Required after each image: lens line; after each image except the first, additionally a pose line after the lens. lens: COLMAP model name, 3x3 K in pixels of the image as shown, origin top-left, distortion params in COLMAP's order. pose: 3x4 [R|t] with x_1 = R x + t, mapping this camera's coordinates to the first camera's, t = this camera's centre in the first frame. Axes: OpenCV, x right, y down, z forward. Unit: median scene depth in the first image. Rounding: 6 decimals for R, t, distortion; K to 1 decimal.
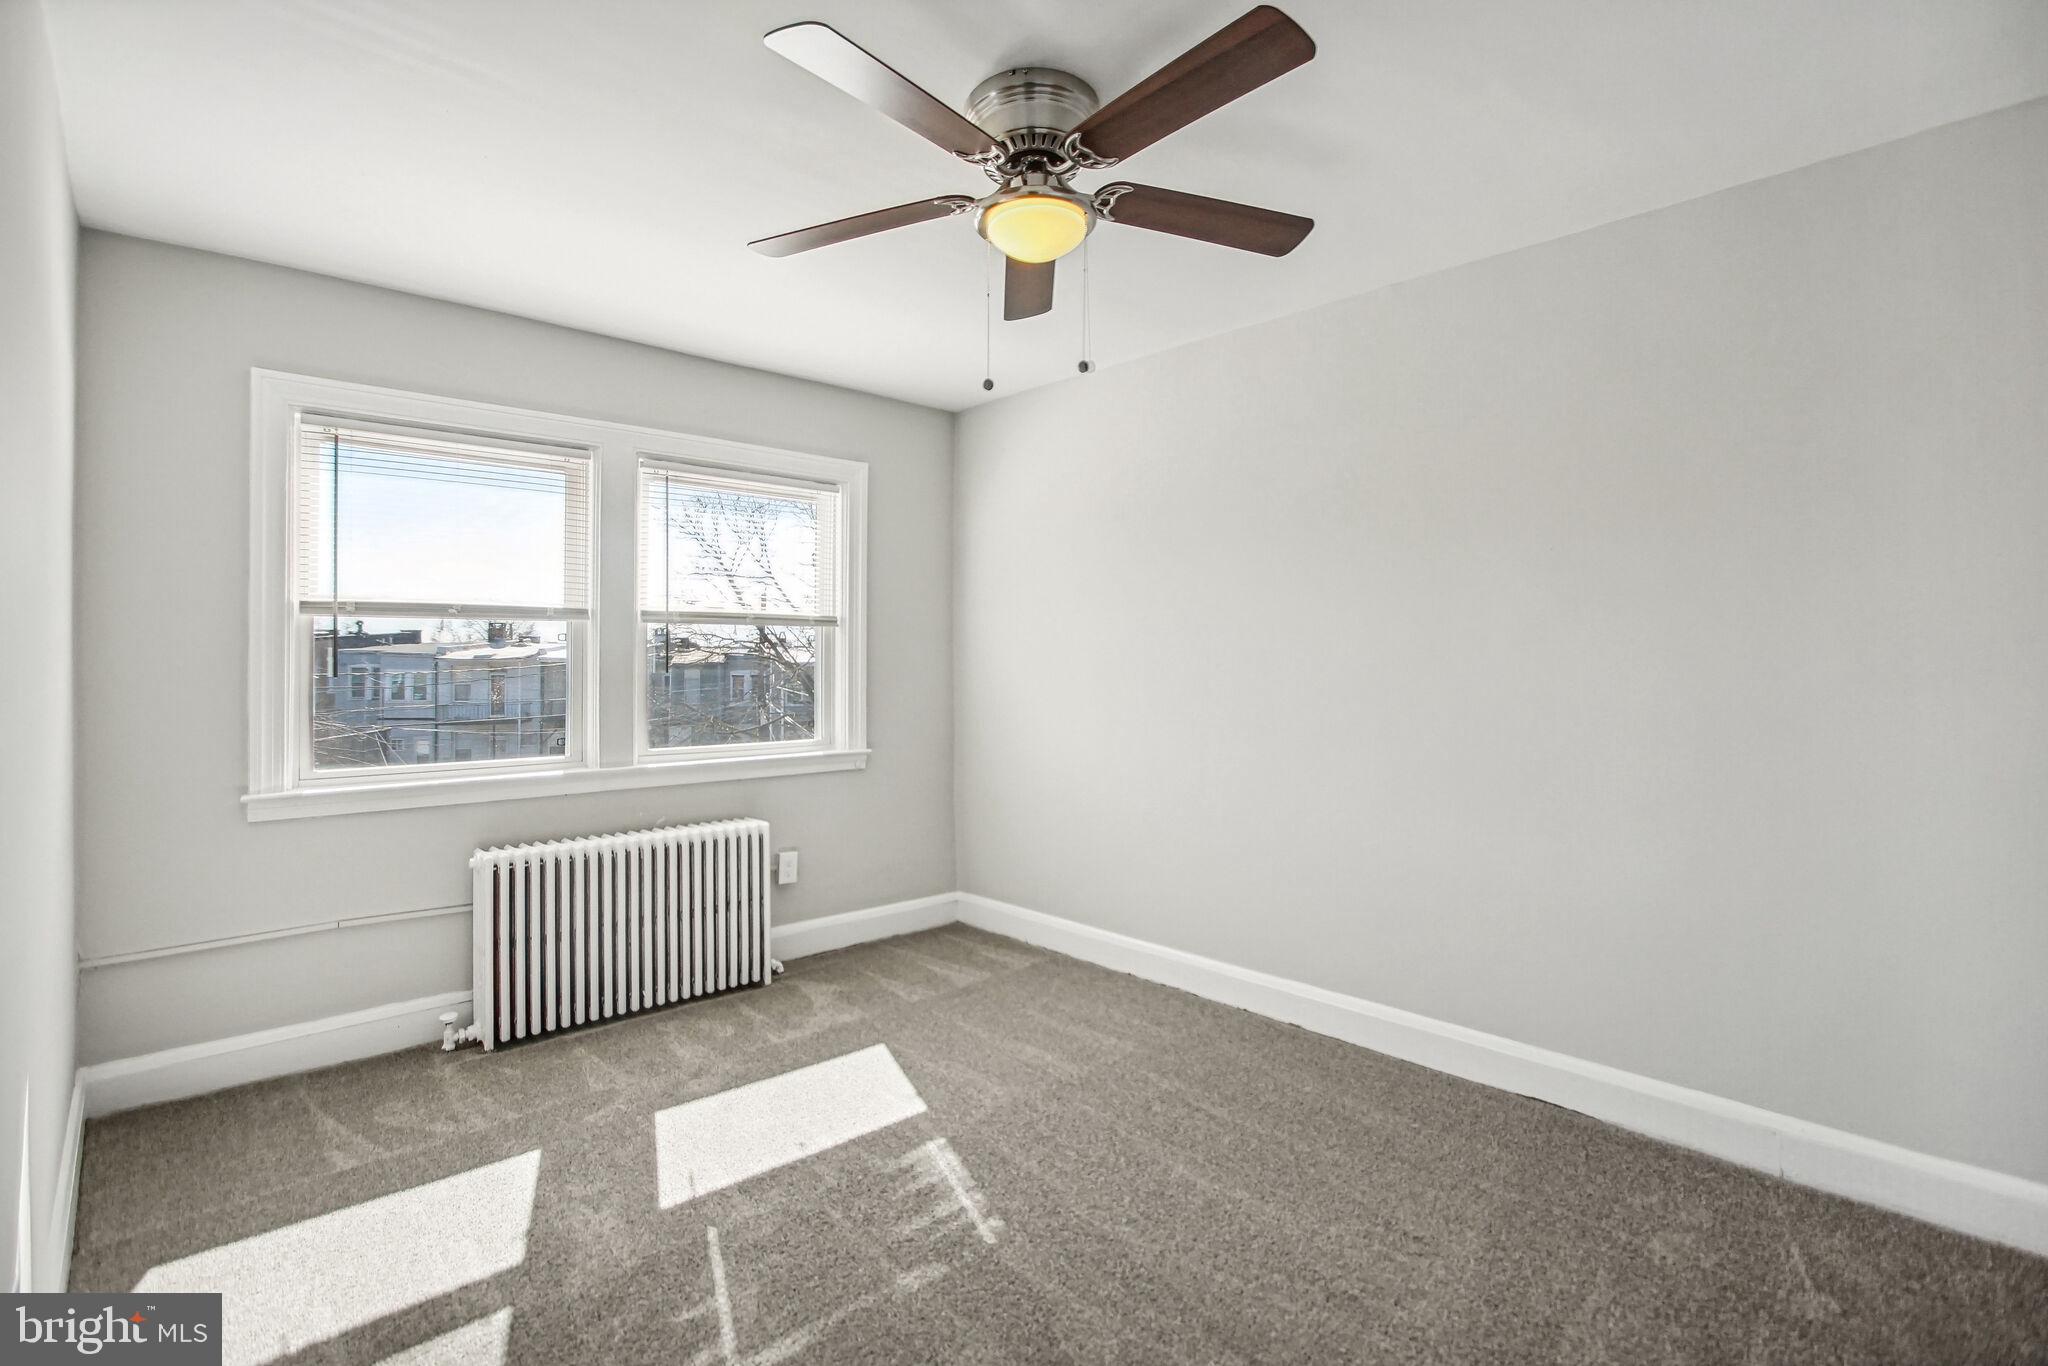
lens RADIAL K [[931.1, 0, 1017.0], [0, 931.1, 637.5], [0, 0, 1]] dist [-0.000855, 0.000037]
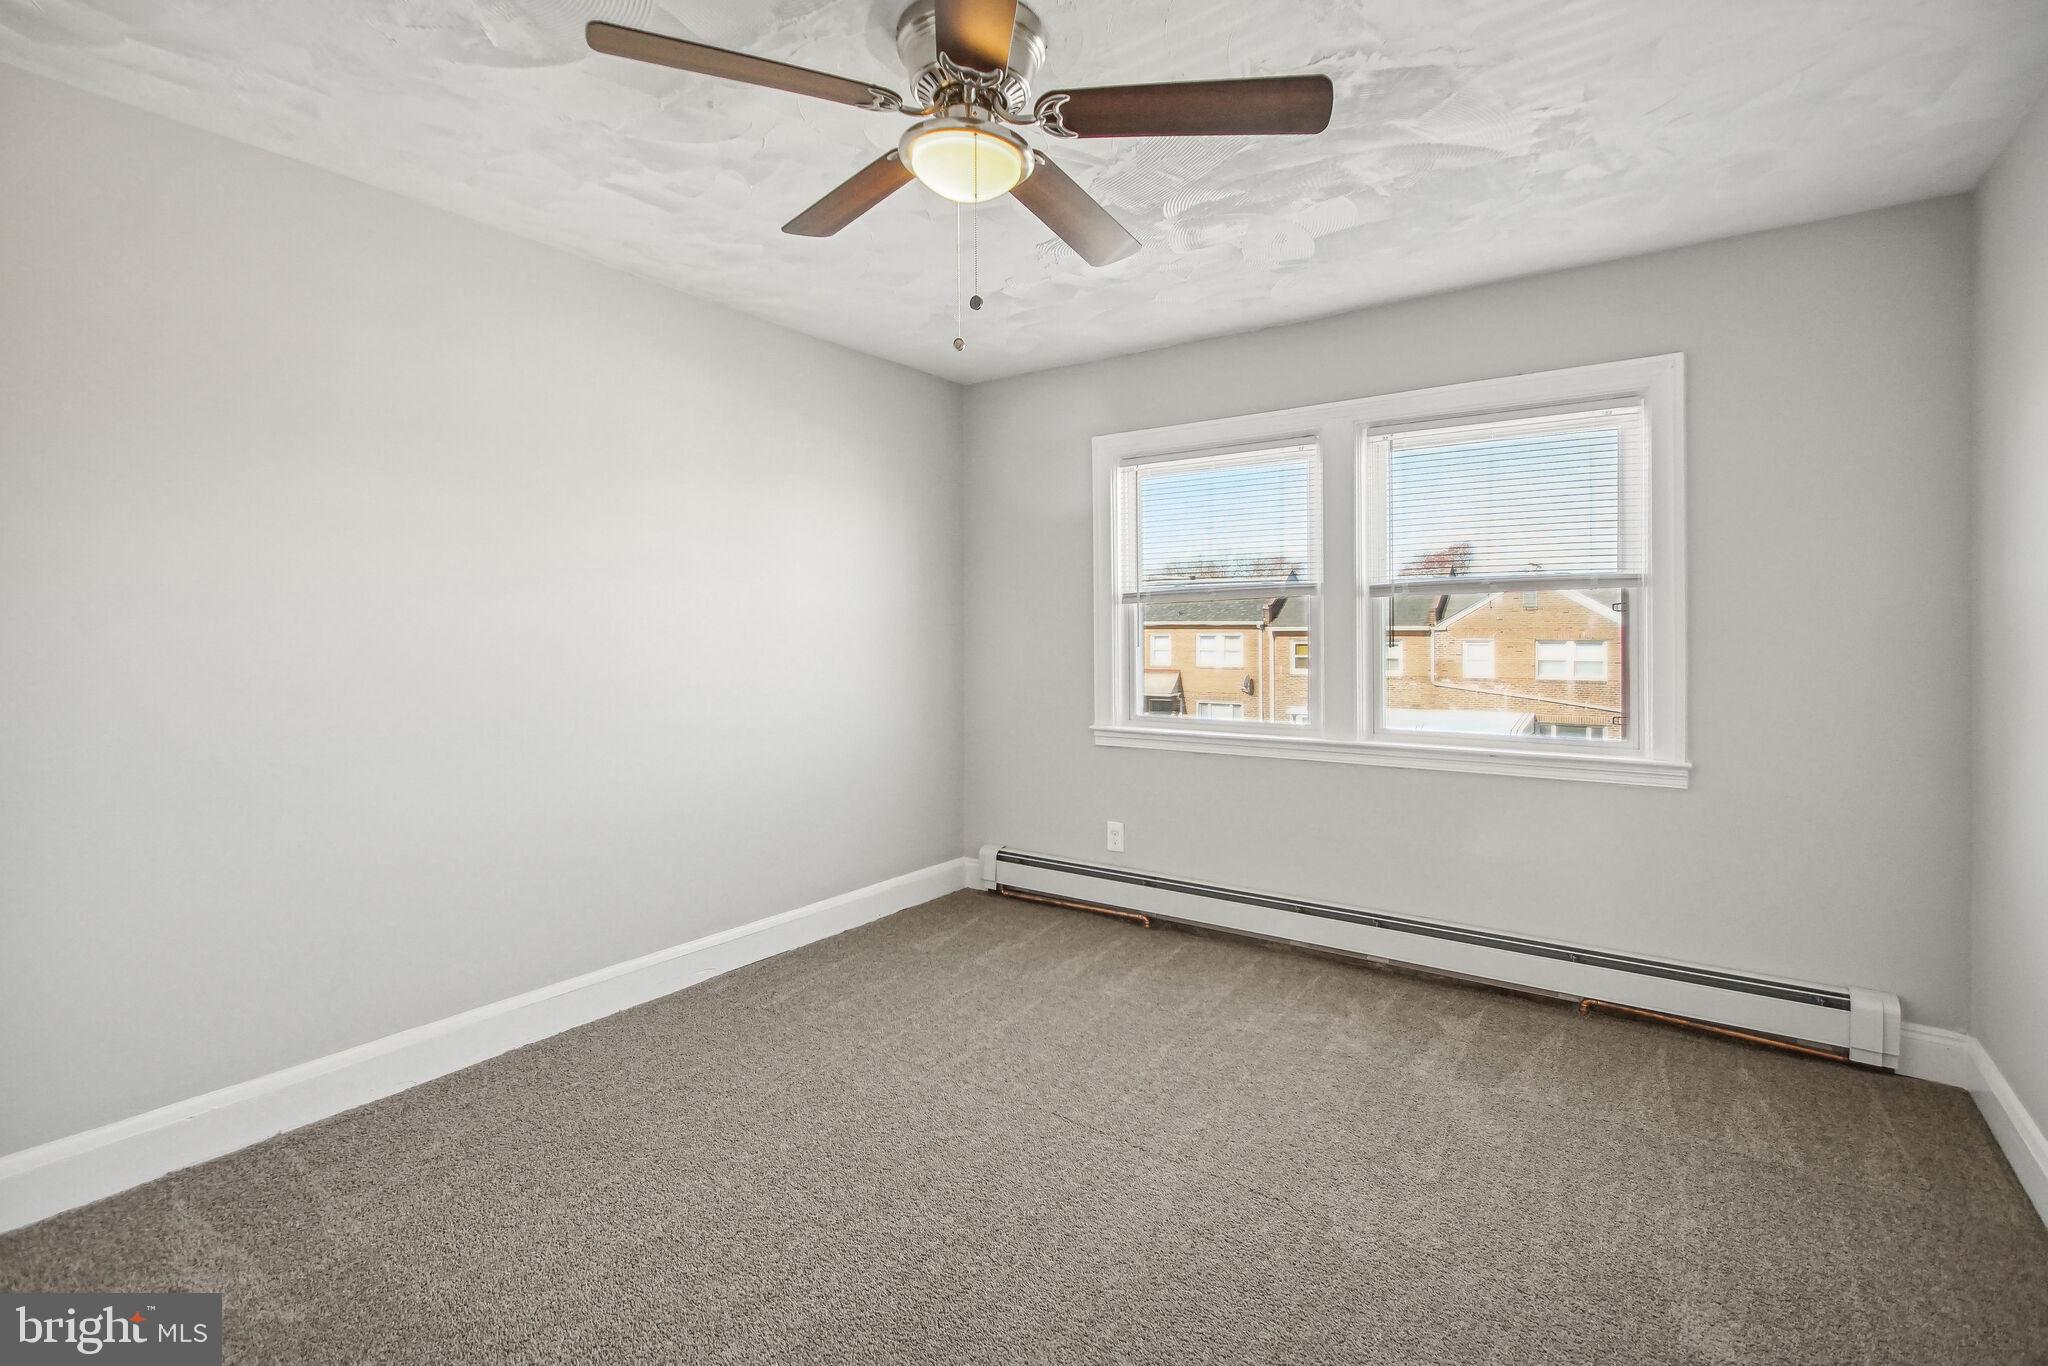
lens RADIAL K [[931.1, 0, 1017.0], [0, 931.1, 637.5], [0, 0, 1]] dist [-0.000855, 0.000037]
pose [[0.261565, 0.003846, -0.965178, 0.388795], [0.025119, 0.999626, 0.010791, 0.006302], [0.964859, -0.027067, 0.261370, 0.333951]]
